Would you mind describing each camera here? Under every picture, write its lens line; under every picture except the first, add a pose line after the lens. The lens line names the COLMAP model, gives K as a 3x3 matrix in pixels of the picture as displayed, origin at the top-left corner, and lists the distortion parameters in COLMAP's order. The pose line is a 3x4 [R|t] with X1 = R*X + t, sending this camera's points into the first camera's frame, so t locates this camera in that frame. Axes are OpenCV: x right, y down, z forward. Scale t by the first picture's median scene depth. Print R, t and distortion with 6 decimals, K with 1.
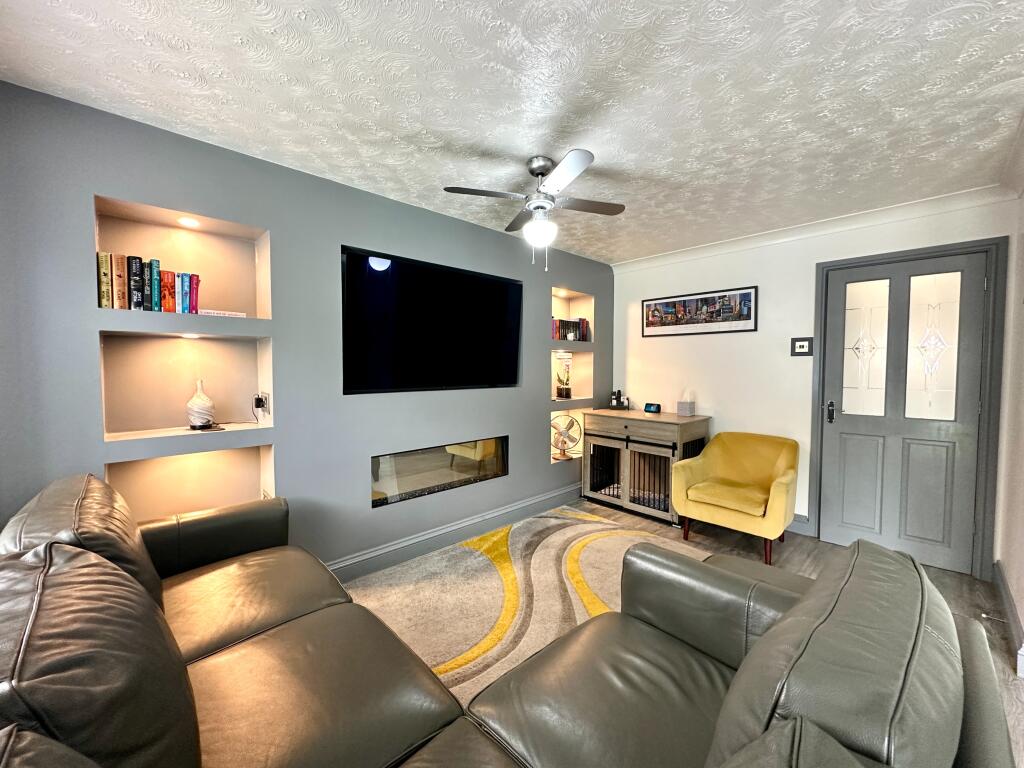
lens RADIAL K [[409.7, 0, 512.6], [0, 409.7, 383.1], [0, 0, 1]] dist [0.002453, 0.000759]
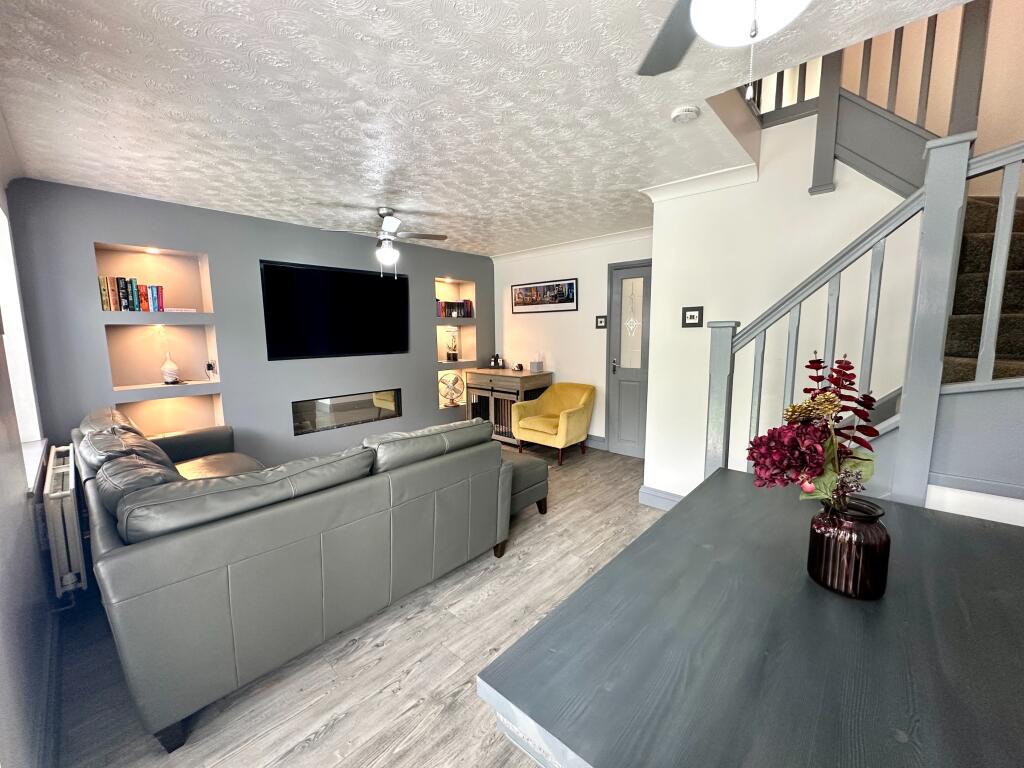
lens RADIAL K [[409.7, 0, 511.8], [0, 409.7, 382.6], [0, 0, 1]] dist [0.002453, 0.000759]
pose [[0.997766, -0.021913, 0.063115, 0.284507], [0.016519, 0.996265, 0.084754, -0.003727], [-0.064737, -0.083523, 0.994401, -0.418167]]
